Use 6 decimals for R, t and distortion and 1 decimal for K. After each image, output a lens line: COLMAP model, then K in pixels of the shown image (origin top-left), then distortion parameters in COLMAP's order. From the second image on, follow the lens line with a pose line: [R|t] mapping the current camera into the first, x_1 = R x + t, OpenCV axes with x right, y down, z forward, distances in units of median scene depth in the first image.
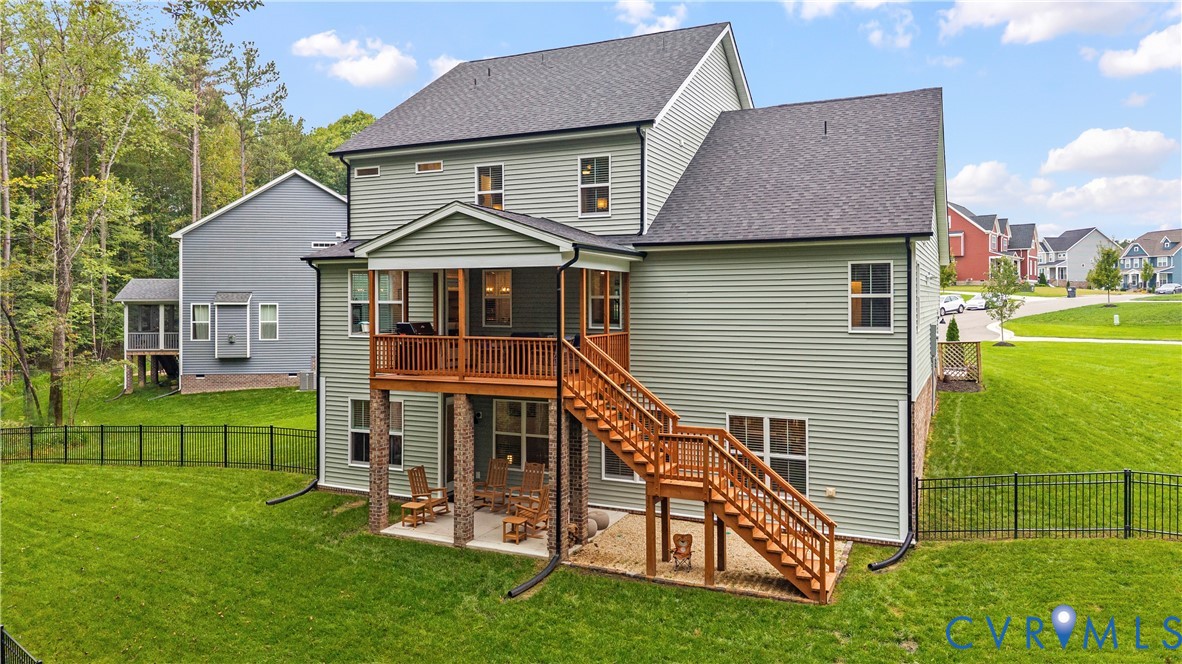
lens RADIAL K [[810.4, 0, 596.1], [0, 810.4, 345.1], [0, 0, 1]] dist [0.042169, -0.000857]
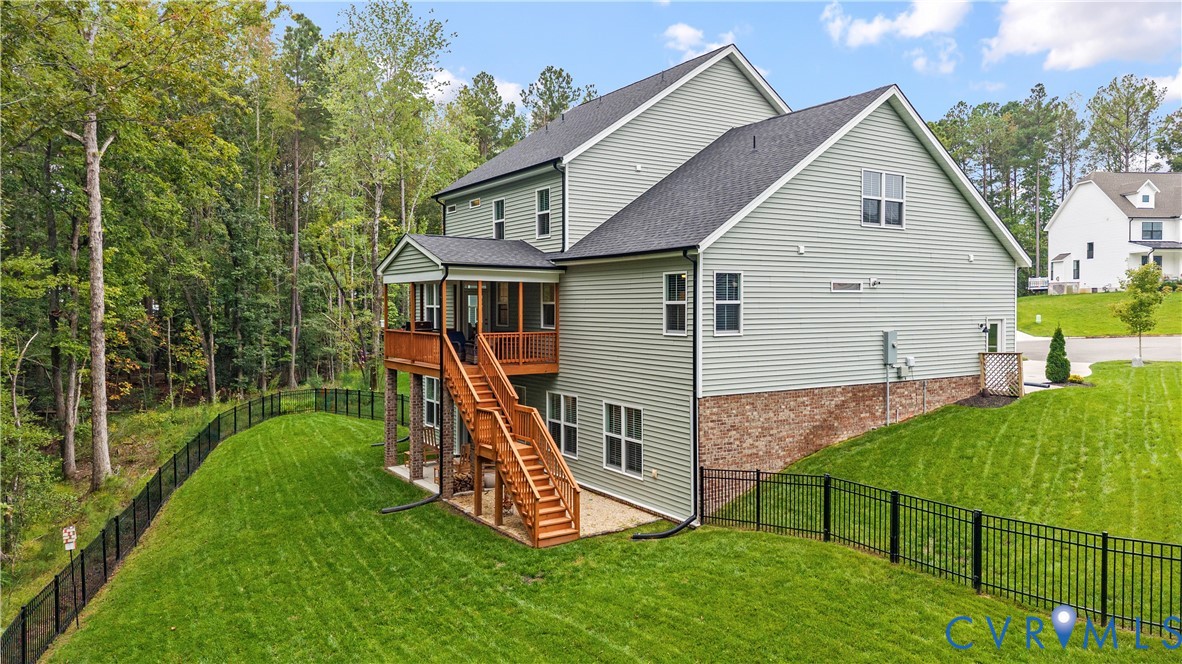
lens RADIAL K [[810.4, 0, 596.1], [0, 810.4, 345.1], [0, 0, 1]] dist [0.042169, -0.000857]
pose [[0.851294, 0.029378, -0.523867, 0.763387], [-0.030868, 0.999506, 0.005891, -0.004132], [0.523781, 0.011156, 0.851780, -0.015477]]
